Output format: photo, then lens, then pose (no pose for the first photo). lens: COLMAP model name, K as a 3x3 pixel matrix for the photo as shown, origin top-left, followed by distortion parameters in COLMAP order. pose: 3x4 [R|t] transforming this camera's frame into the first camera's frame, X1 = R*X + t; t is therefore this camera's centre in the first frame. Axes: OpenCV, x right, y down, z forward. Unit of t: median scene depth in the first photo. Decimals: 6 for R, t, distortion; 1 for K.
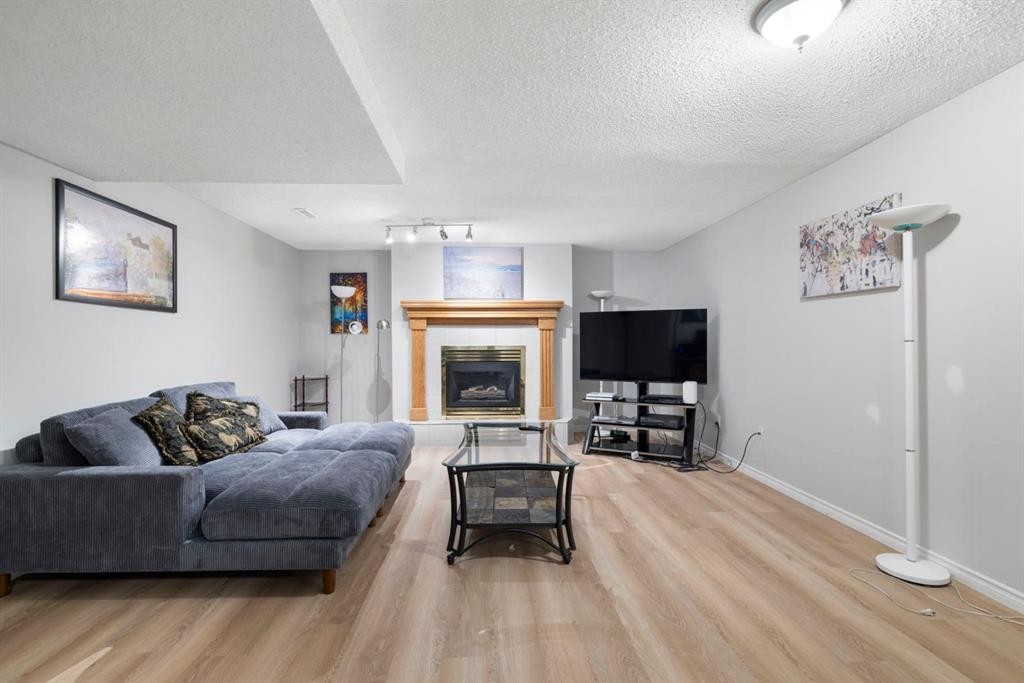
lens RADIAL K [[441.4, 0, 508.9], [0, 441.4, 330.5], [0, 0, 1]] dist [-0.001613, -0.000182]
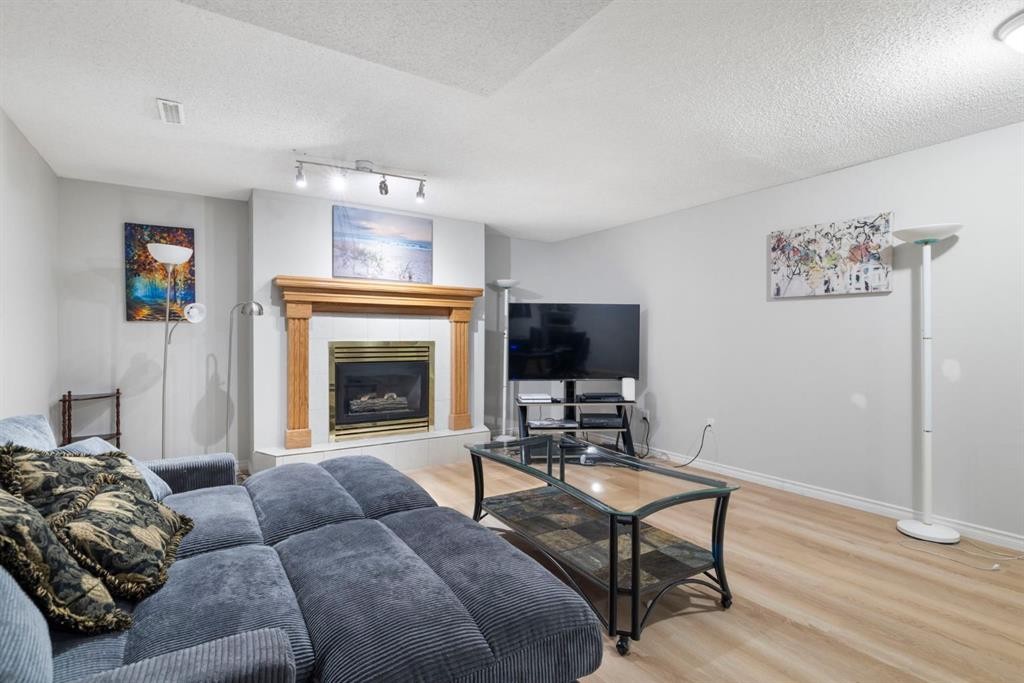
lens RADIAL K [[469.3, 0, 512.8], [0, 469.3, 326.1], [0, 0, 1]] dist [-0.016407, 0.008118]
pose [[0.872314, 0.016684, 0.488661, -0.335790], [-0.018444, 0.999829, -0.001212, 0.006684], [-0.488597, -0.007955, 0.872473, 0.228093]]
